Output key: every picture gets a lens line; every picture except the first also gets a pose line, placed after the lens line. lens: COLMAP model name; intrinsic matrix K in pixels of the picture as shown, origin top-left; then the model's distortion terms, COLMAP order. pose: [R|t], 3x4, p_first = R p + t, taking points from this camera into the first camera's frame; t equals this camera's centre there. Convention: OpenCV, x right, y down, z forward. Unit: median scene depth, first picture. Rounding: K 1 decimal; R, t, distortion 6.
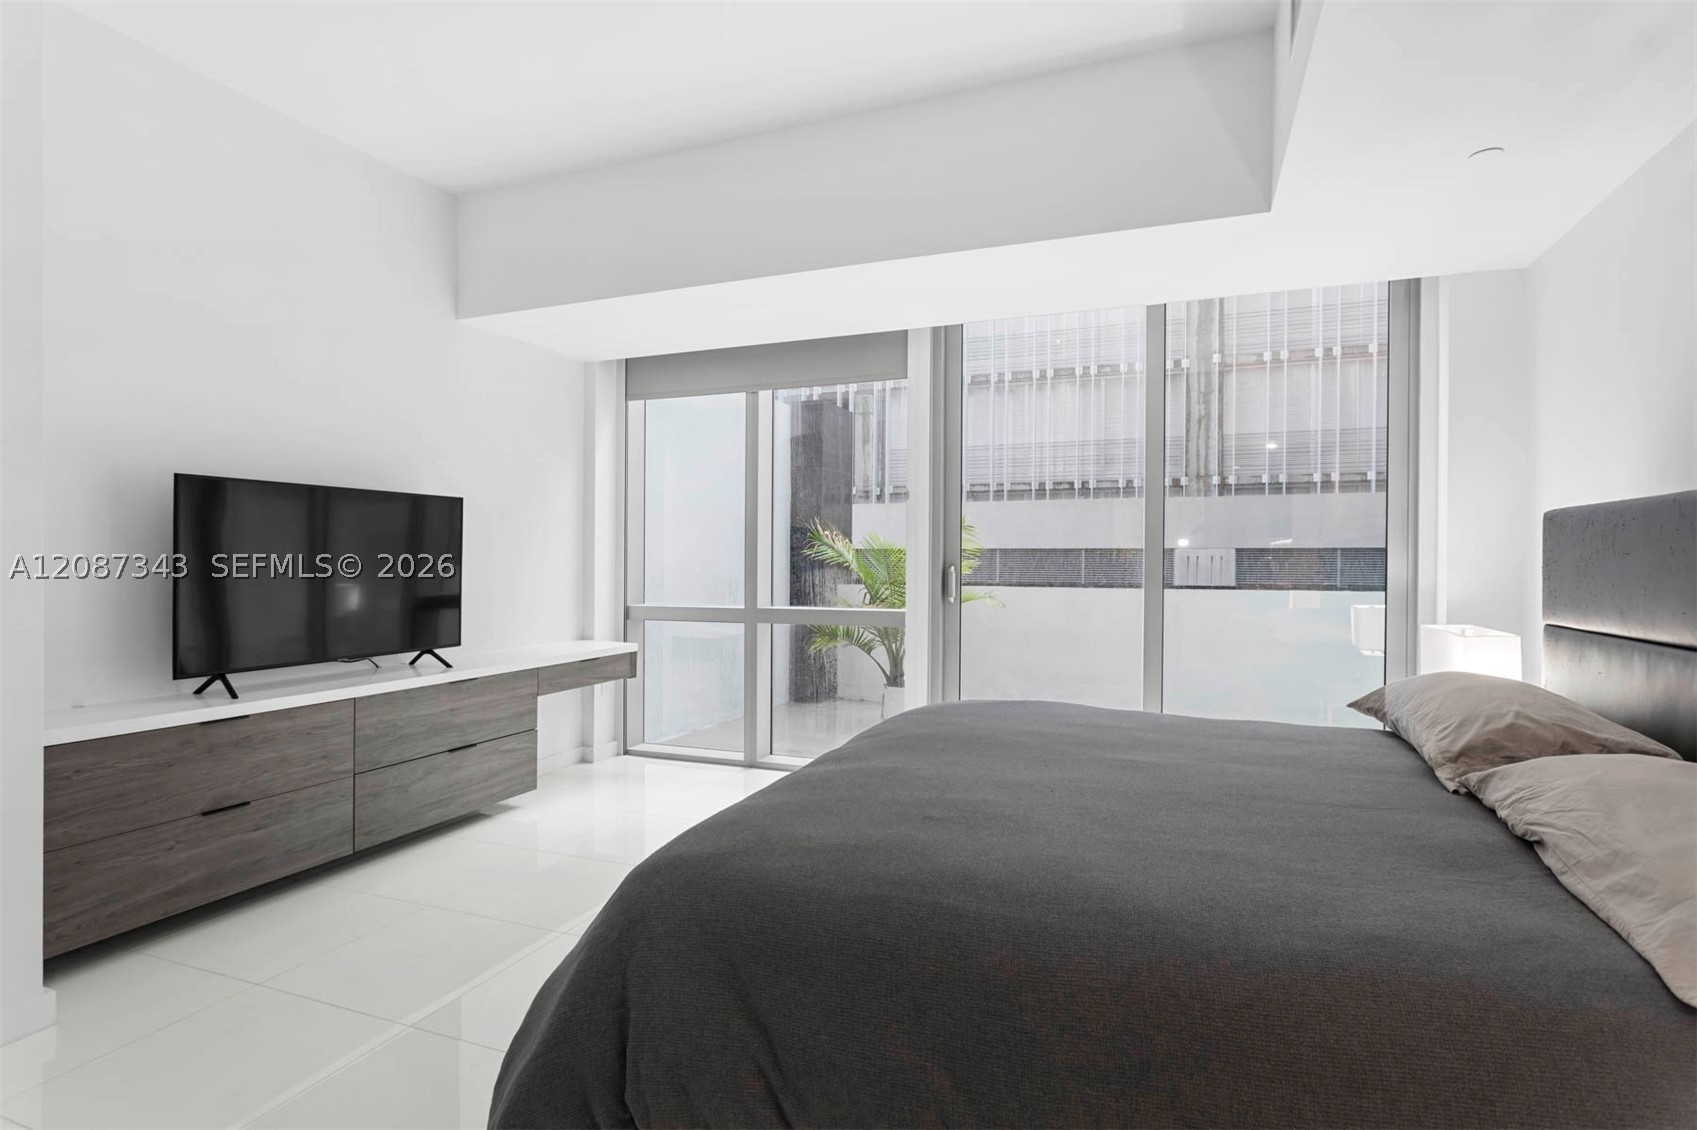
lens RADIAL K [[872.2, 0, 861.3], [0, 872.2, 561.8], [0, 0, 1]] dist [-0.006219, 0.000841]
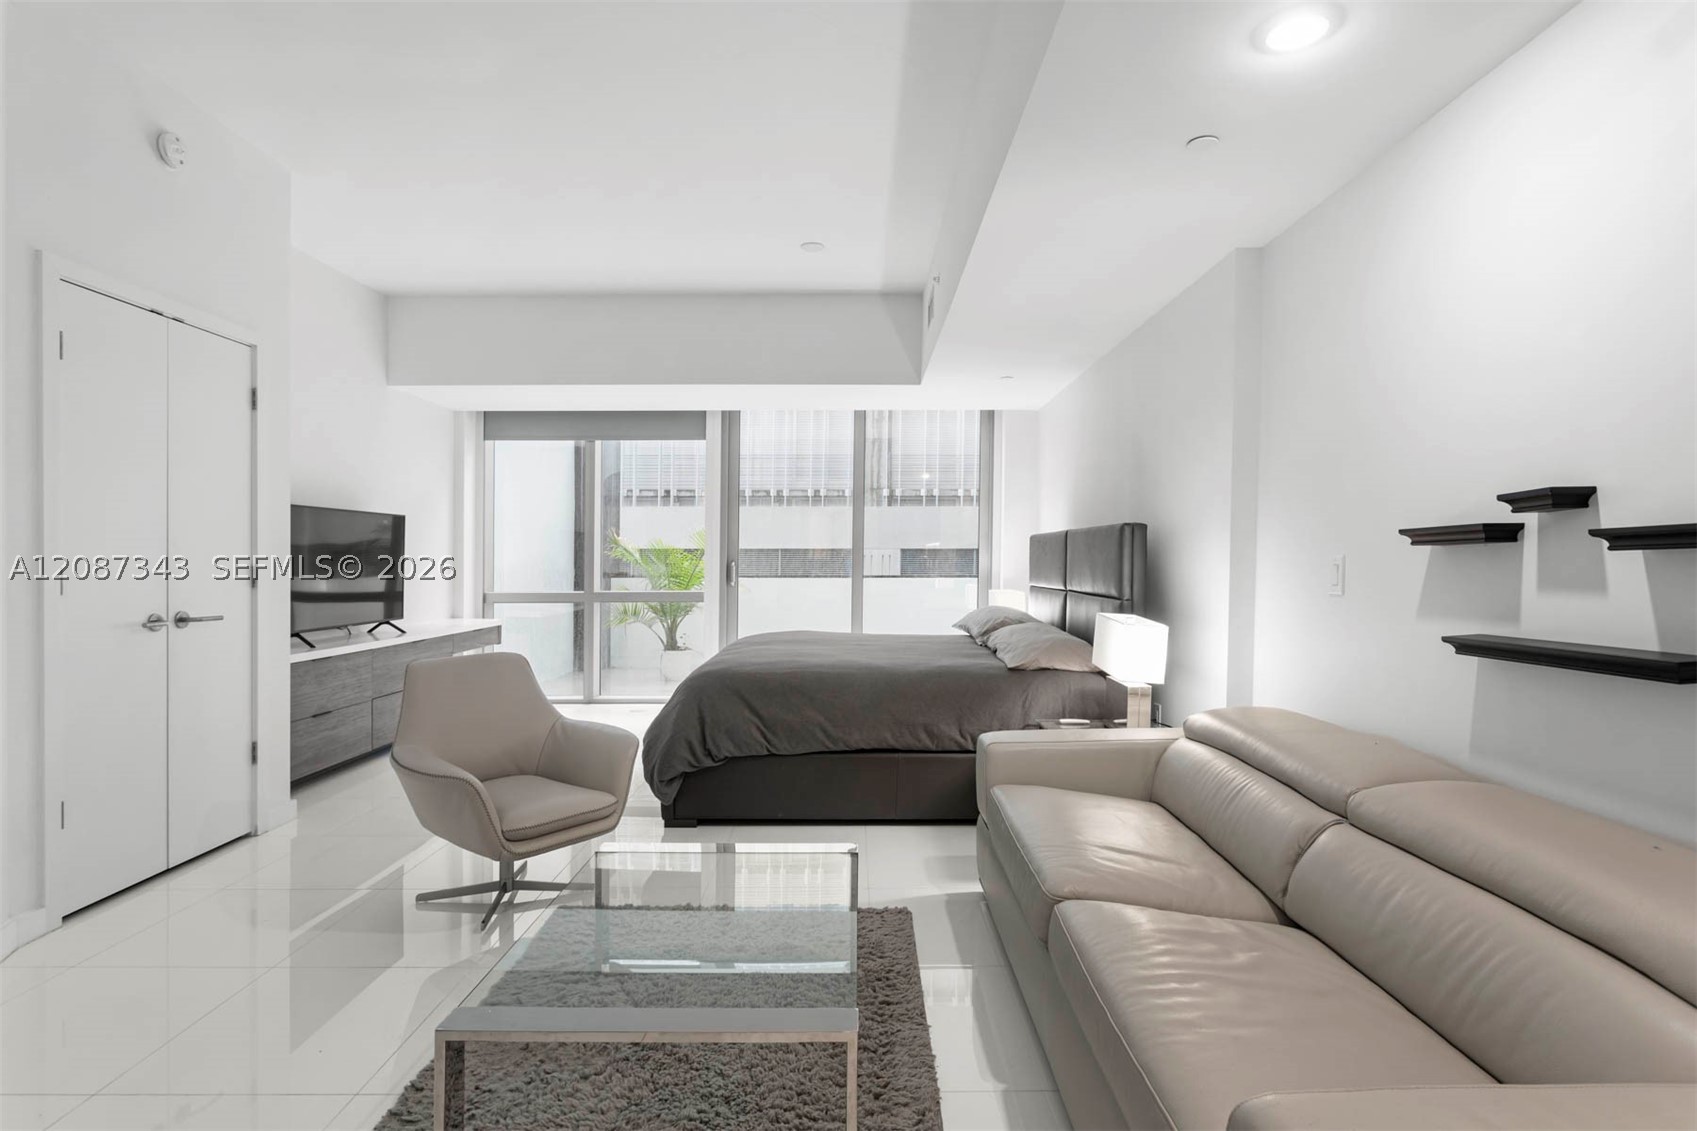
lens RADIAL K [[872.2, 0, 861.3], [0, 872.2, 562.3], [0, 0, 1]] dist [-0.006219, 0.000841]
pose [[0.935604, -0.004433, 0.353024, -0.193770], [0.003952, 0.999990, 0.002084, 0.002598], [-0.353029, -0.000555, 0.935612, -0.445517]]
